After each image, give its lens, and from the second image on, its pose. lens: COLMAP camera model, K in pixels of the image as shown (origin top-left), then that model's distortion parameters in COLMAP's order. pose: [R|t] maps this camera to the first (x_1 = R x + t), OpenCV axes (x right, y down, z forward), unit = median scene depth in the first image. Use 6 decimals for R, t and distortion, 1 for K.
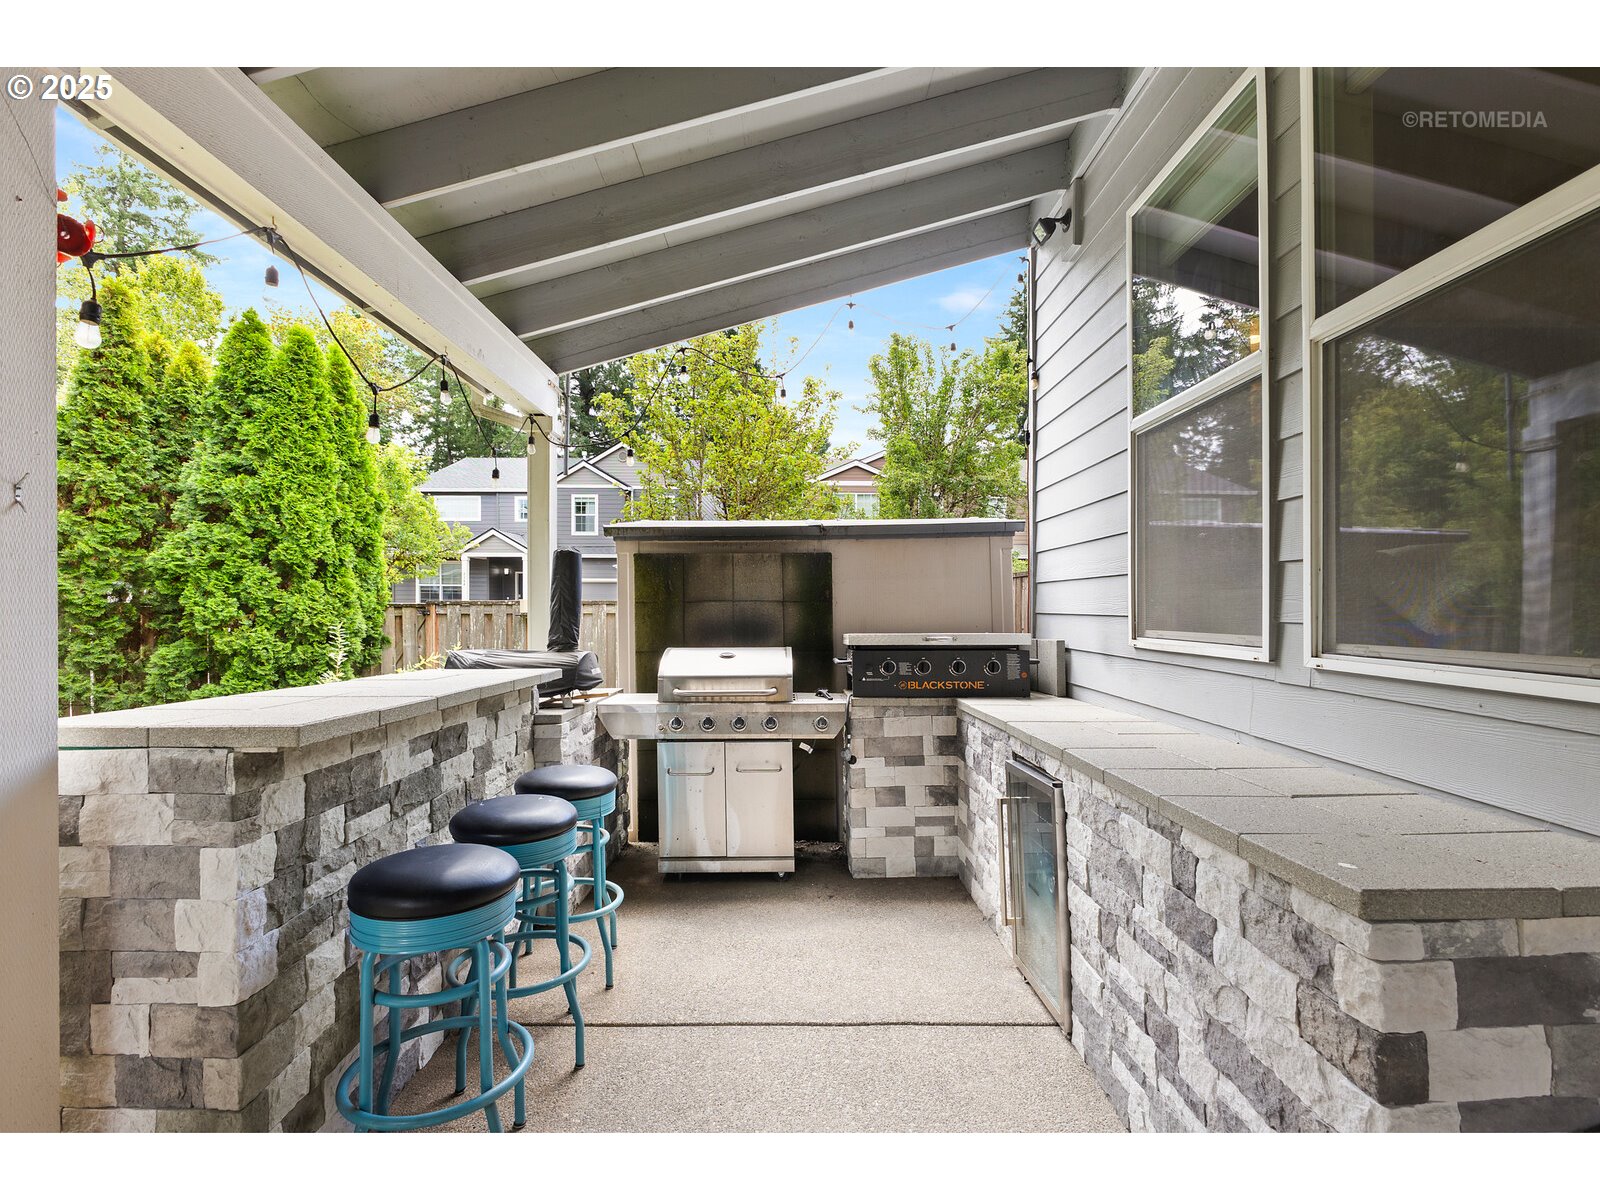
lens RADIAL K [[718.2, 0, 800.2], [0, 718.2, 612.6], [0, 0, 1]] dist [-0.003802, -0.000150]
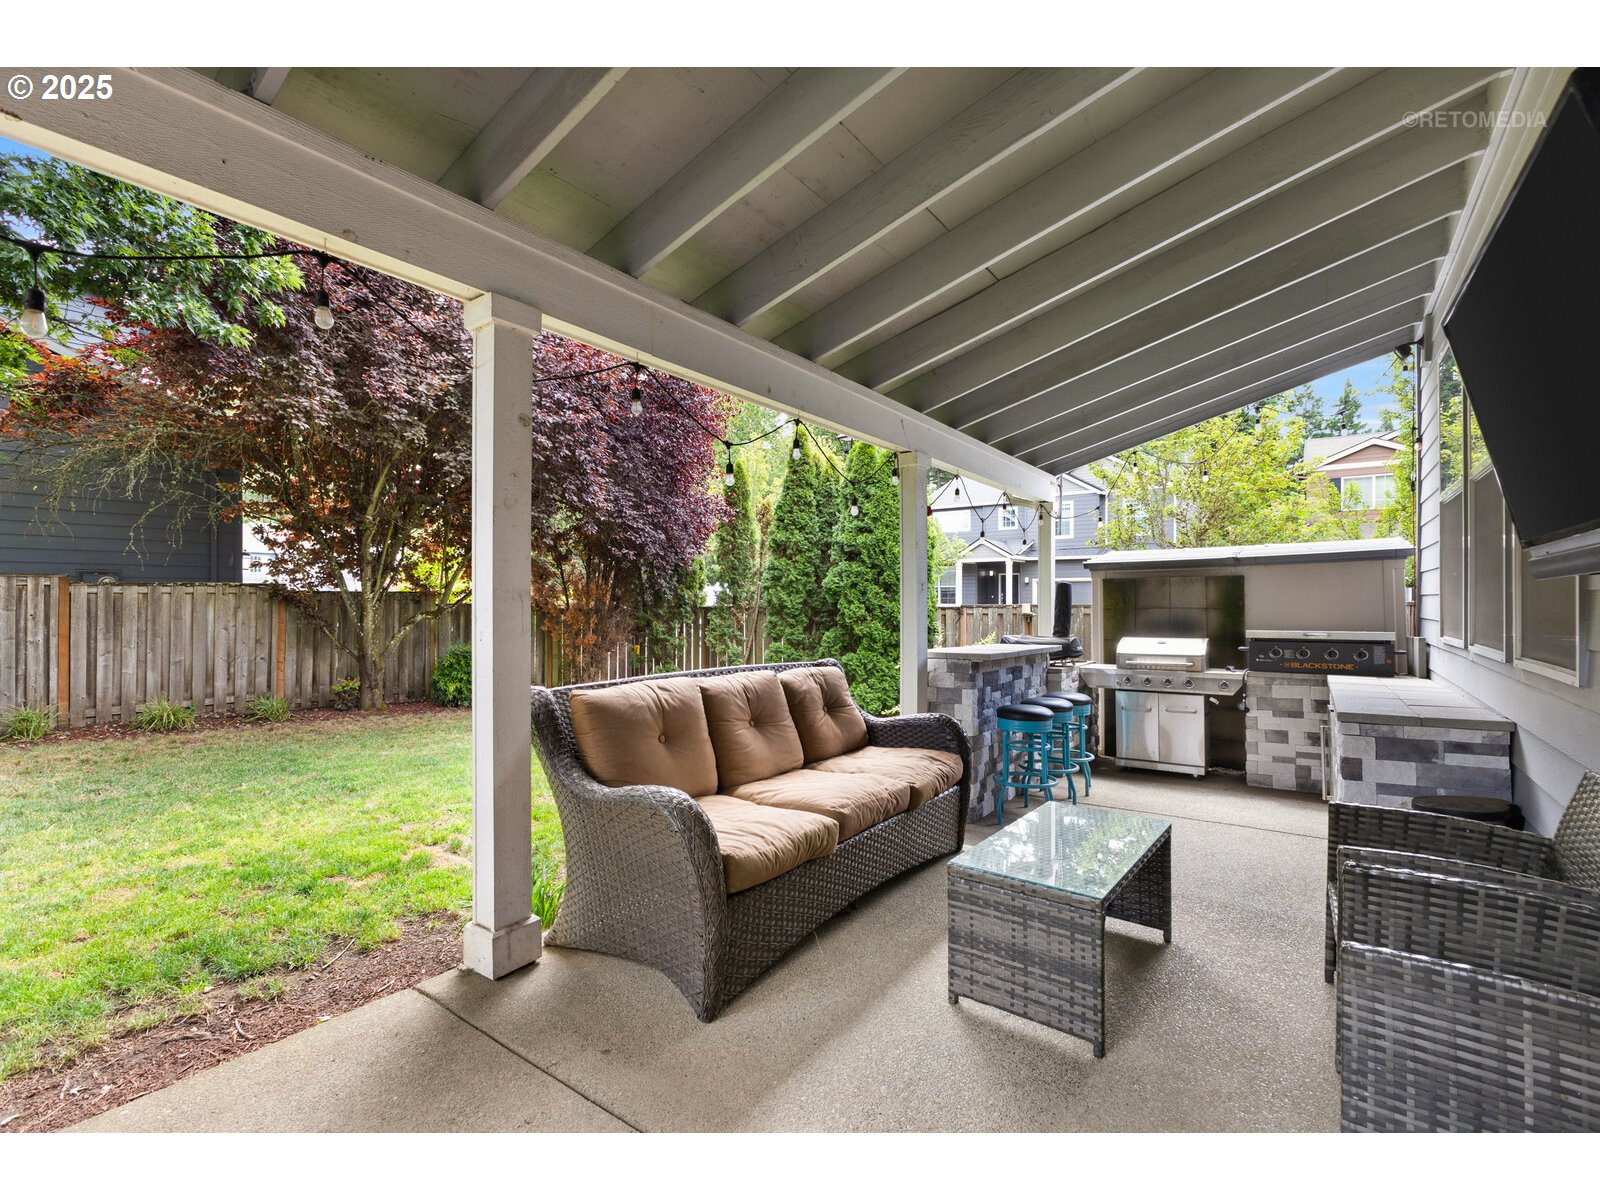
lens RADIAL K [[718.2, 0, 800.2], [0, 718.2, 612.6], [0, 0, 1]] dist [-0.003802, -0.000150]
pose [[0.805277, 0.003638, -0.592887, 0.199275], [0.000796, 0.999974, 0.007216, -0.020086], [0.592898, -0.006283, 0.805253, -0.787144]]
